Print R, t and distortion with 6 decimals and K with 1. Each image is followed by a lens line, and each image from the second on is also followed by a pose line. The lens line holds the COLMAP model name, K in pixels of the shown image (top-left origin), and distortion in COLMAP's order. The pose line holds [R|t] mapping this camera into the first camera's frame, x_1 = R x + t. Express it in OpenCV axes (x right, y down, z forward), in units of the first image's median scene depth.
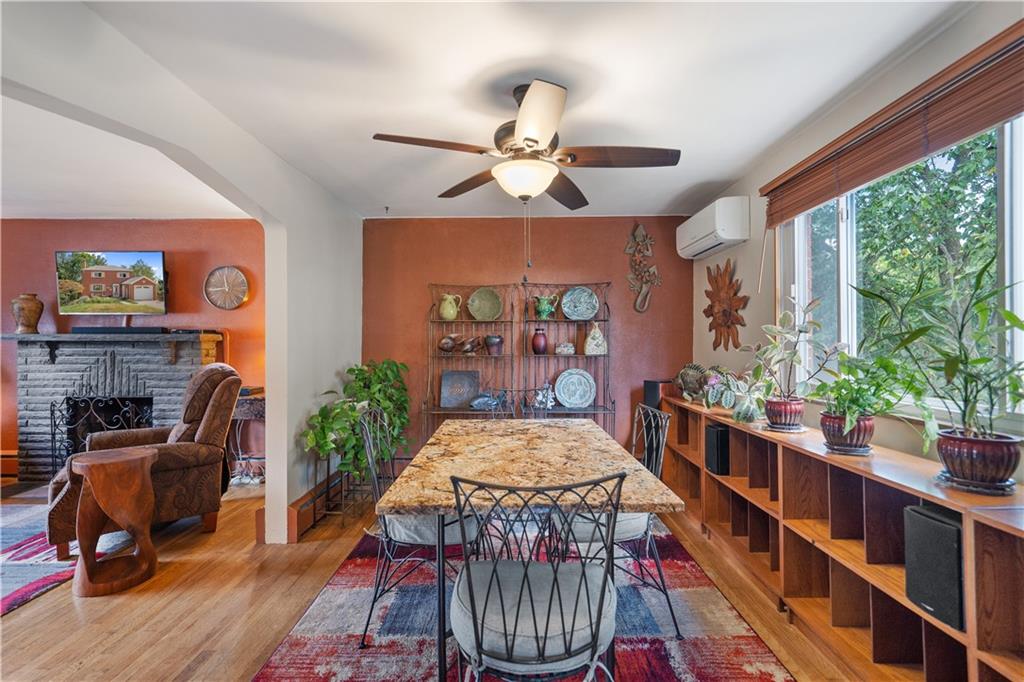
lens RADIAL K [[463.6, 0, 513.0], [0, 463.6, 338.0], [0, 0, 1]] dist [-0.002104, 0.001142]
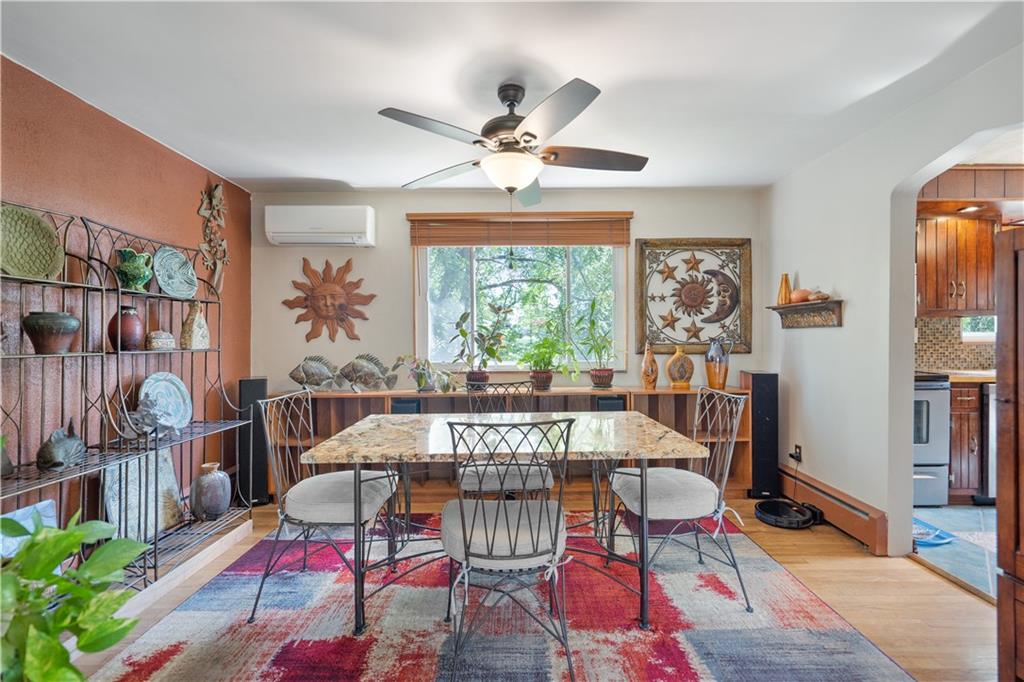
lens RADIAL K [[456.1, 0, 511.8], [0, 456.1, 338.9], [0, 0, 1]] dist [-0.003180, 0.000660]
pose [[-0.011571, 0.007340, 0.999906, -0.513348], [-0.001282, 0.999972, -0.007356, 0.022783], [-0.999932, -0.001367, -0.011562, 0.531105]]
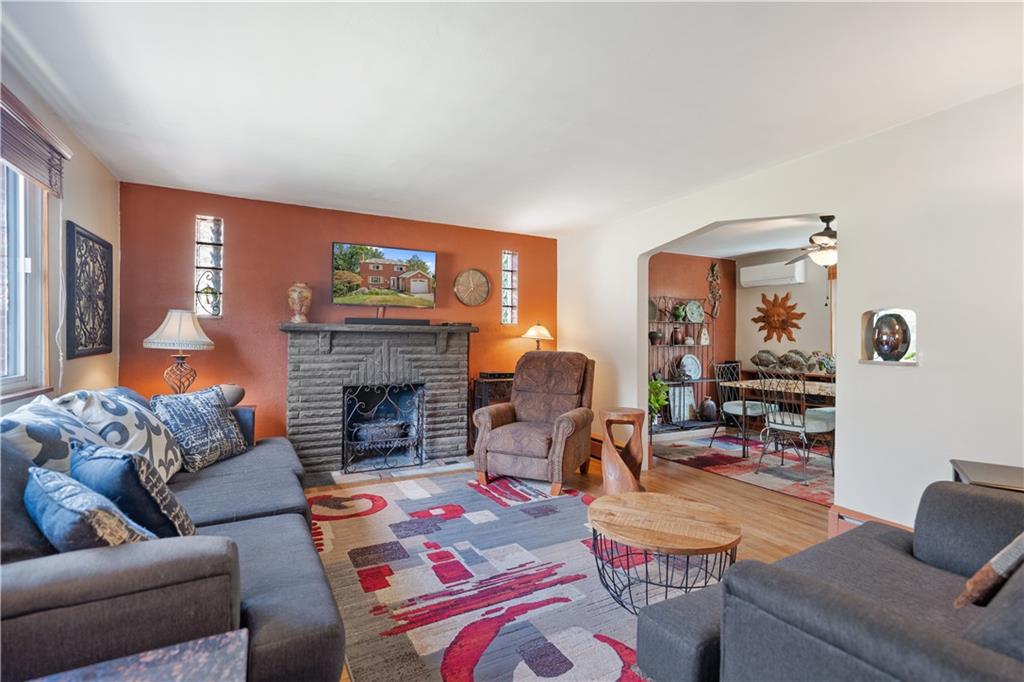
lens RADIAL K [[471.2, 0, 511.7], [0, 471.2, 339.1], [0, 0, 1]] dist [-0.001707, 0.000139]
pose [[0.880649, 0.007956, 0.473702, -1.128430], [-0.009588, 0.999954, 0.001031, 0.019063], [-0.473672, -0.005450, 0.880685, -0.082041]]
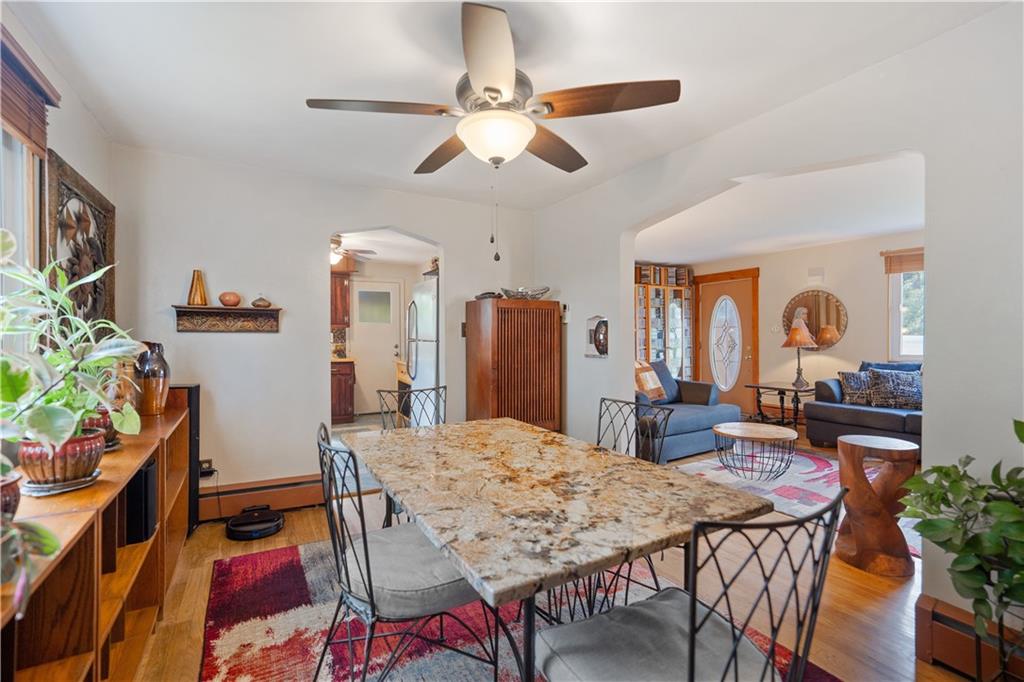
lens RADIAL K [[456.1, 0, 511.8], [0, 456.1, 338.9], [0, 0, 1]] dist [-0.003180, 0.000660]
pose [[-0.868829, 0.009435, -0.495022, 0.209713], [0.007892, 0.999955, 0.005207, 0.008692], [0.495049, 0.000617, -0.868865, 0.899162]]
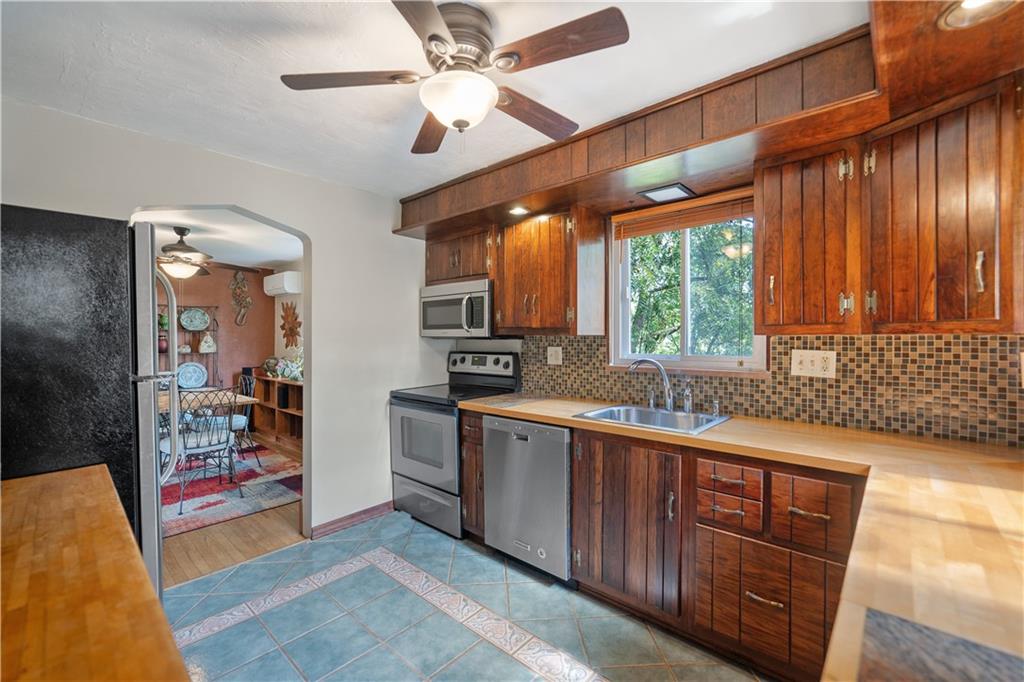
lens RADIAL K [[430.3, 0, 513.2], [0, 430.3, 338.1], [0, 0, 1]] dist [-0.015307, 0.000033]
pose [[0.662849, 0.000792, 0.748752, -0.211562], [-0.005934, 0.999974, 0.004195, -0.024549], [-0.748729, -0.007224, 0.662837, -0.707717]]
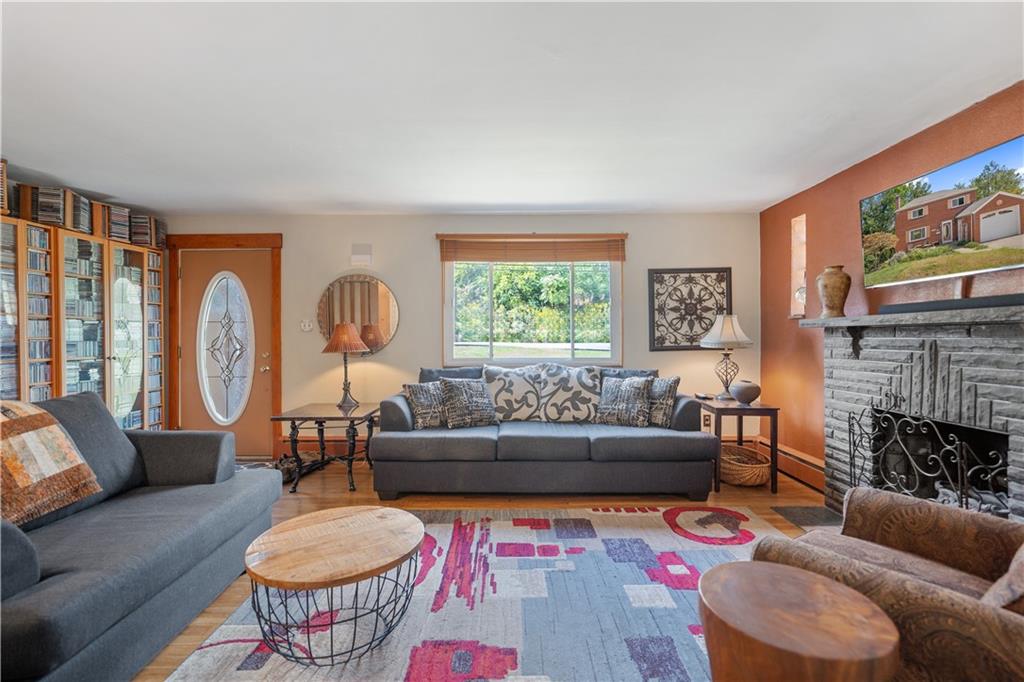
lens RADIAL K [[456.1, 0, 511.8], [0, 456.1, 338.9], [0, 0, 1]] dist [-0.003180, 0.000660]
pose [[-0.008023, 0.001703, -0.999966, -0.287281], [0.005884, 0.999981, 0.001656, 0.020923], [0.999951, -0.005870, -0.008033, 0.473846]]
